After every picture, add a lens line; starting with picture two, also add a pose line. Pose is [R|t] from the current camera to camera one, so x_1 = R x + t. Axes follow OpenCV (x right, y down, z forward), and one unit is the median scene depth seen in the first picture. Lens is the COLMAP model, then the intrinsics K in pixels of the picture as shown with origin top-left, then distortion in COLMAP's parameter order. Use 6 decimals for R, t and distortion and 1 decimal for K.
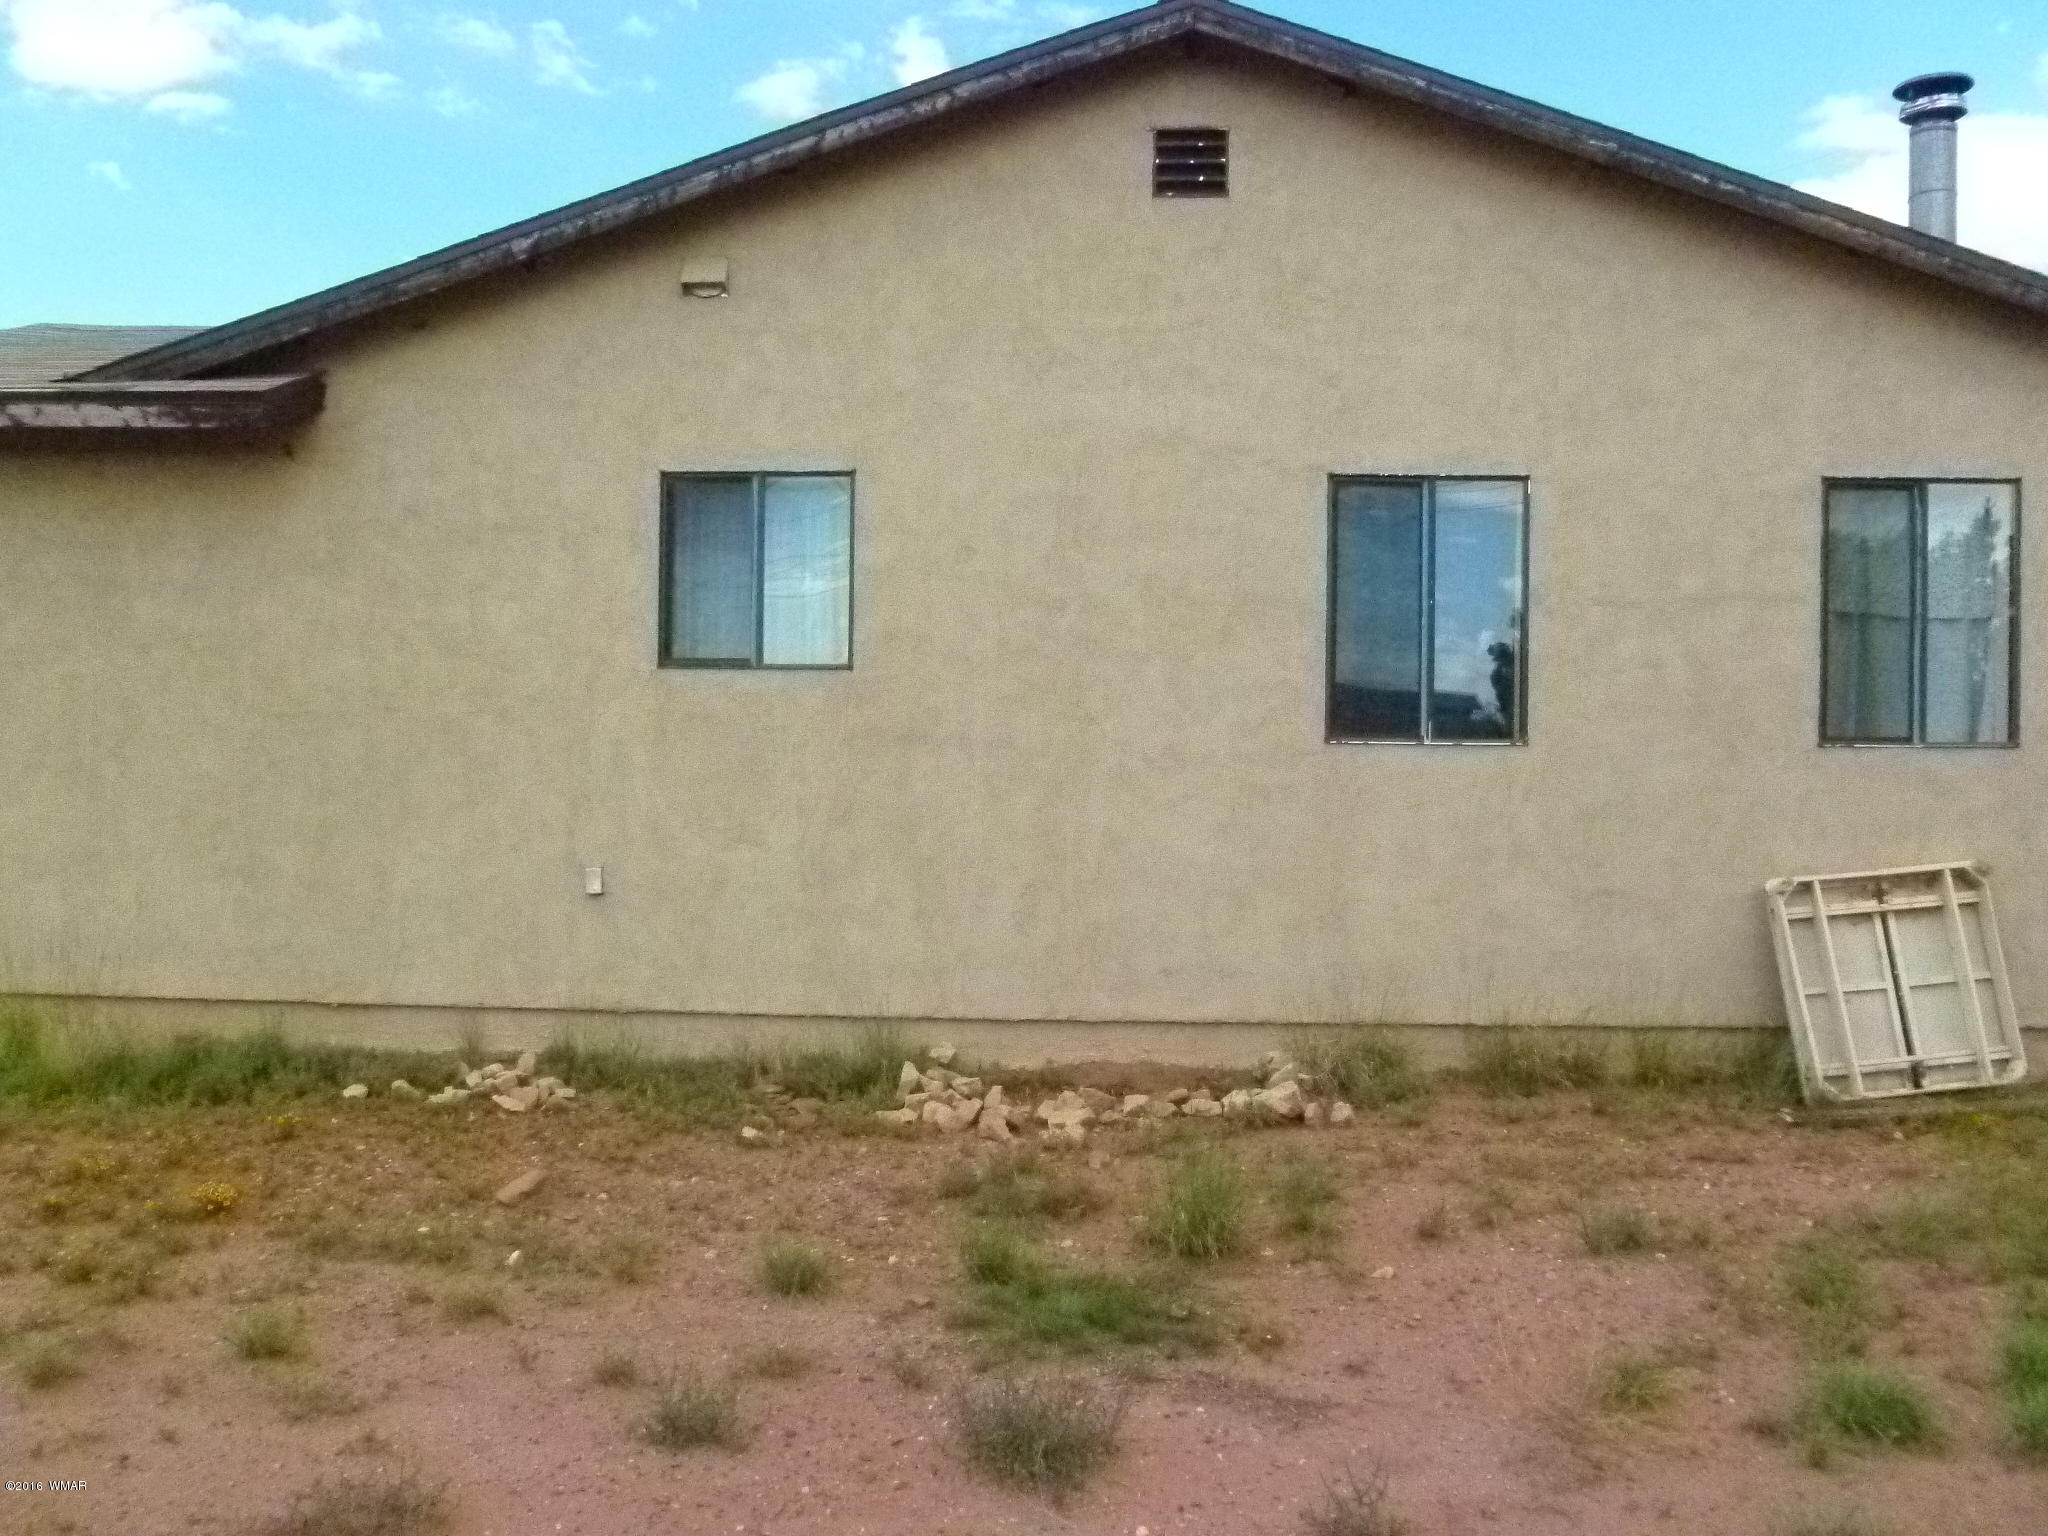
lens RADIAL K [[1751.3, 0, 1020.7], [0, 1751.3, 771.6], [0, 0, 1]] dist [-0.058538, 0.012322]
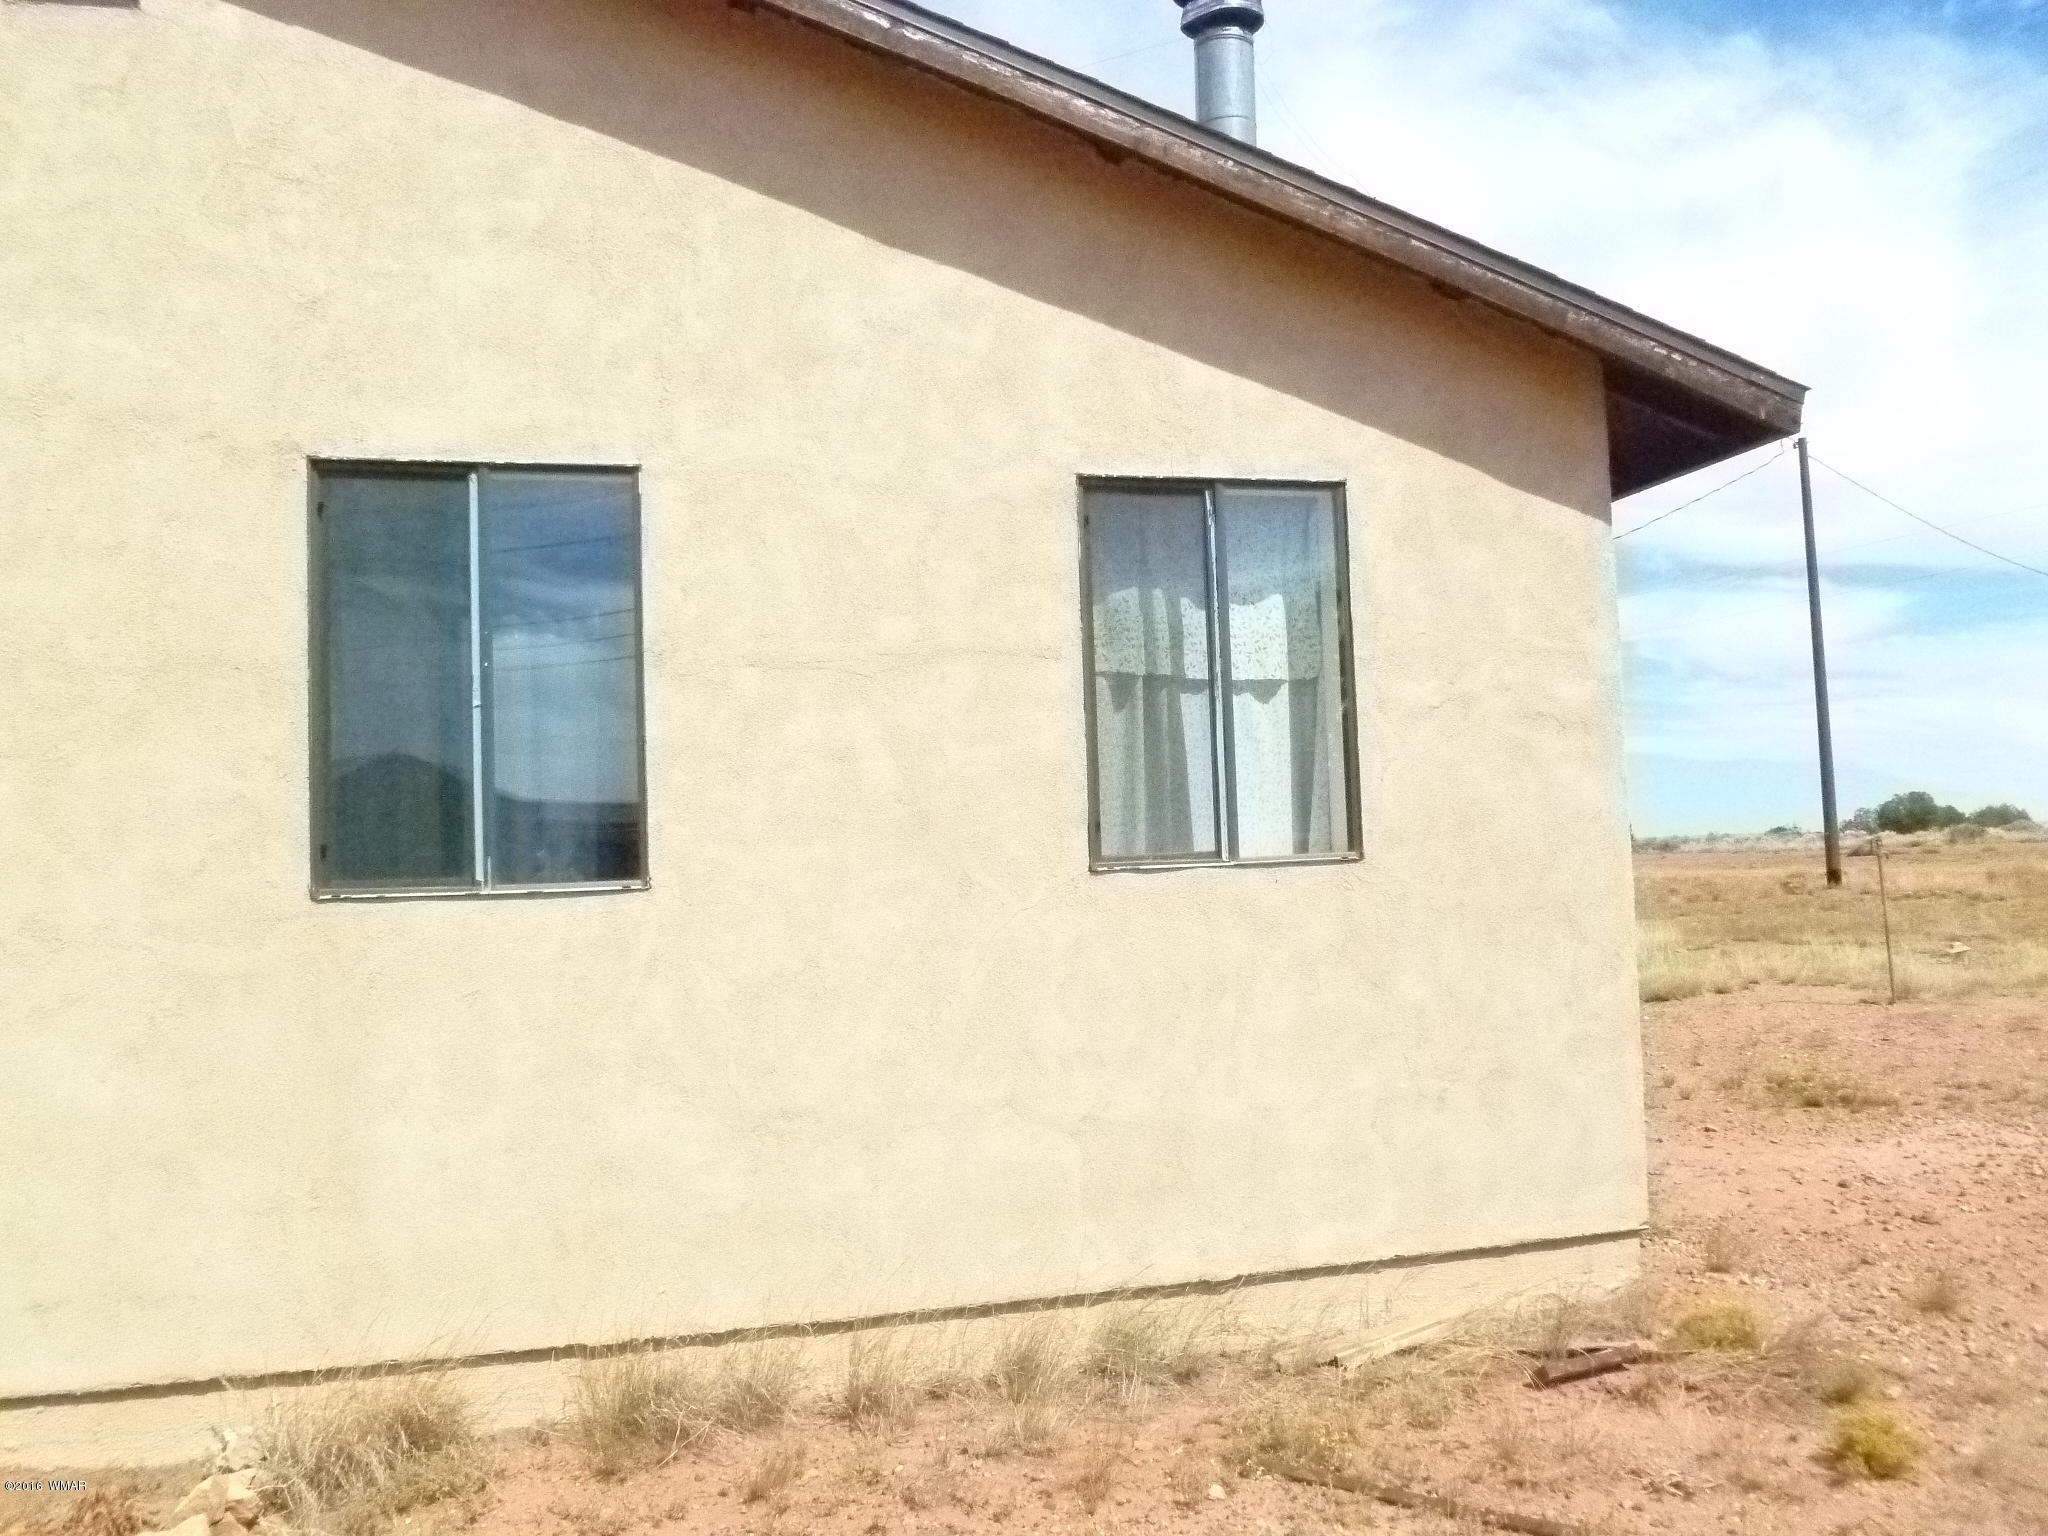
lens RADIAL K [[1751.3, 0, 1020.7], [0, 1751.3, 771.6], [0, 0, 1]] dist [-0.058538, 0.012322]
pose [[0.950034, -0.024097, 0.311214, 0.221395], [0.043722, 0.997460, -0.056238, -0.015920], [-0.309069, 0.067035, 0.948674, 0.354678]]
